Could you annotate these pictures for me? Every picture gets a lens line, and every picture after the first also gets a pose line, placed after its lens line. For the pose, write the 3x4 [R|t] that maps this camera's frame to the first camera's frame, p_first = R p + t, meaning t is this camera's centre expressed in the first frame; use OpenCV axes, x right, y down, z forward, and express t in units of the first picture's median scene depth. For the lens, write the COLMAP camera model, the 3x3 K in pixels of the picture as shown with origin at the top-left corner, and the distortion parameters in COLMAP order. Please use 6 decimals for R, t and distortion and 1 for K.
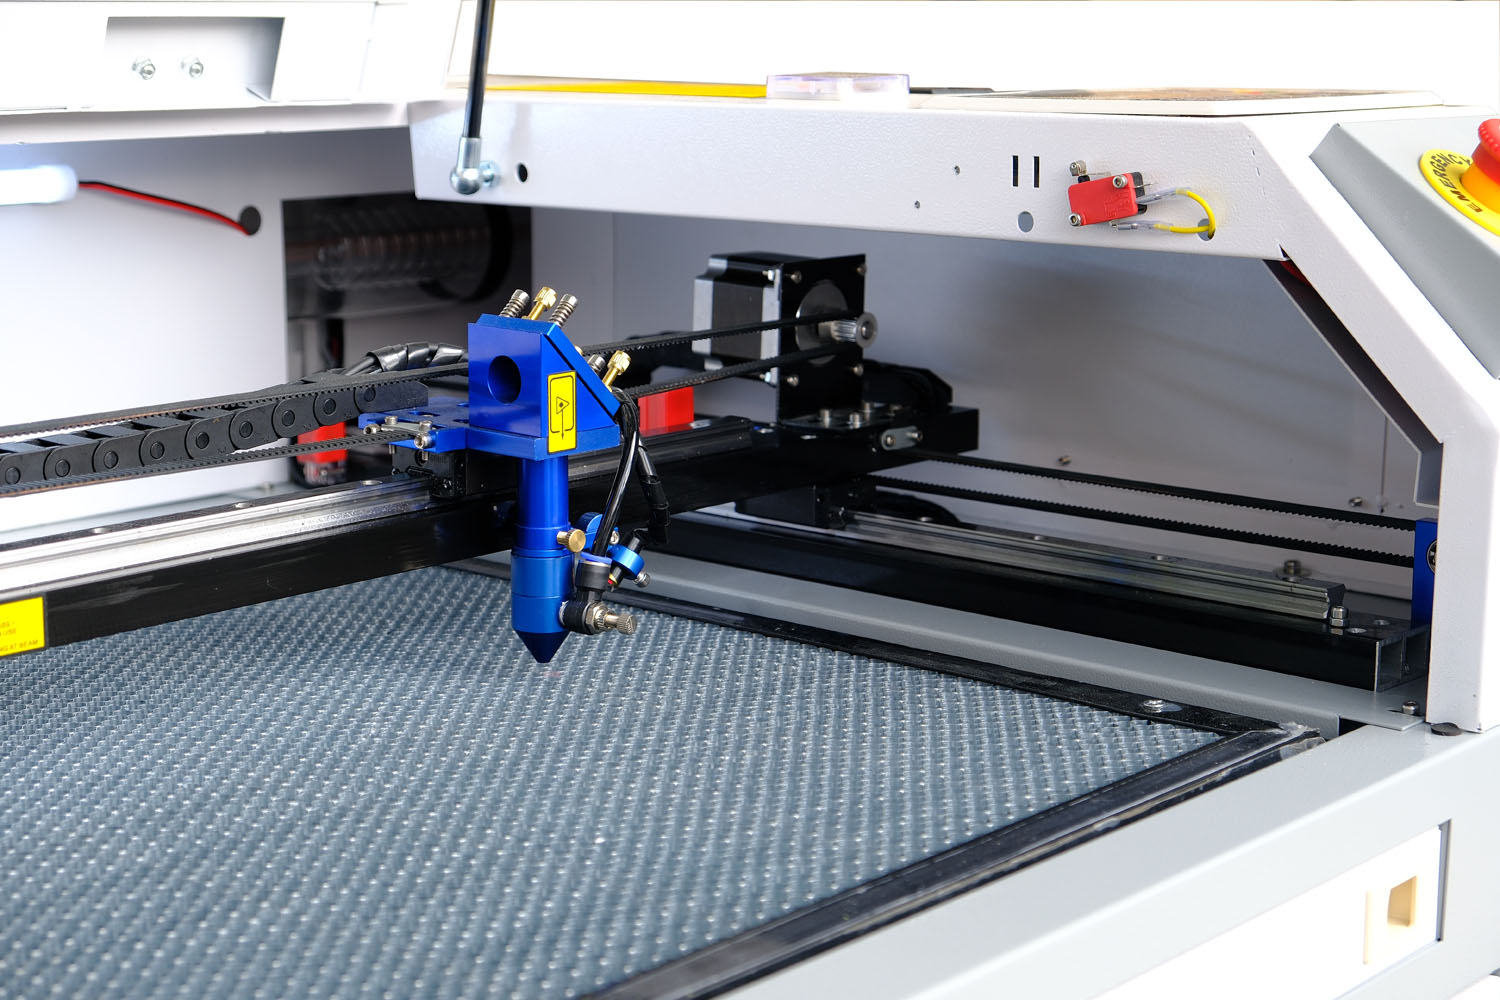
lens RADIAL K [[2558.0, 0, 750.0], [0, 2558.0, 500.0], [0, 0, 1]] dist [0.025003, 0.049382]
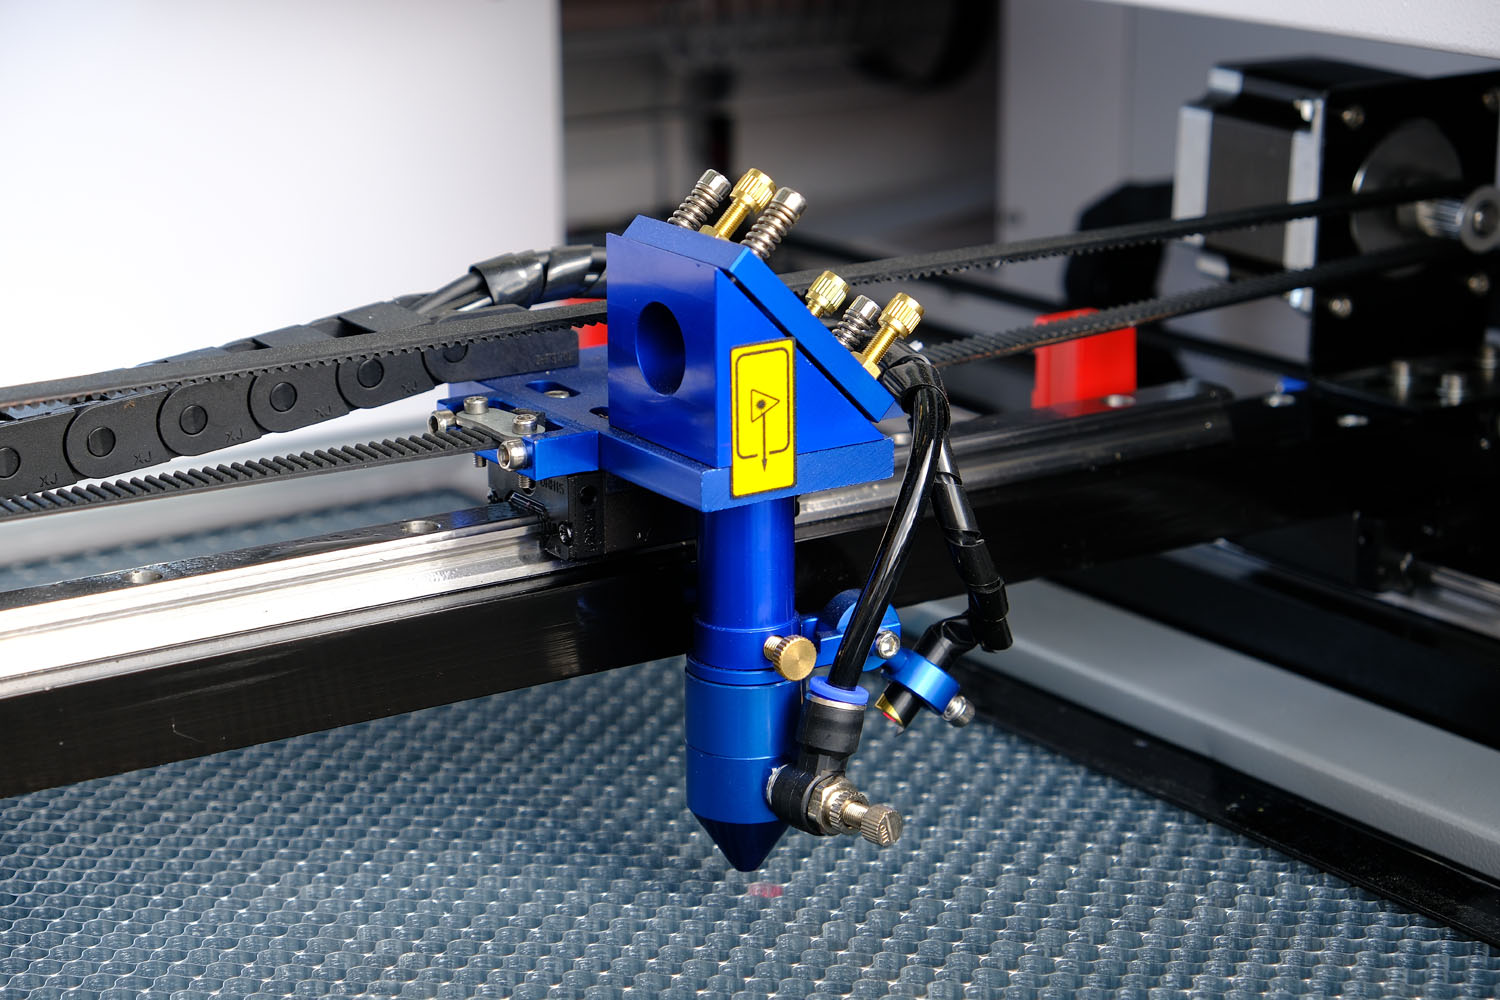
lens RADIAL K [[3268.7, 0, 750.0], [0, 3268.7, 500.0], [0, 0, 1]] dist [0.005978, 0.525935]
pose [[0.964252, 0.060585, -0.257967, 0.088728], [-0.039157, 0.995402, 0.087411, -0.070843], [0.262076, -0.074185, 0.962192, 0.344811]]
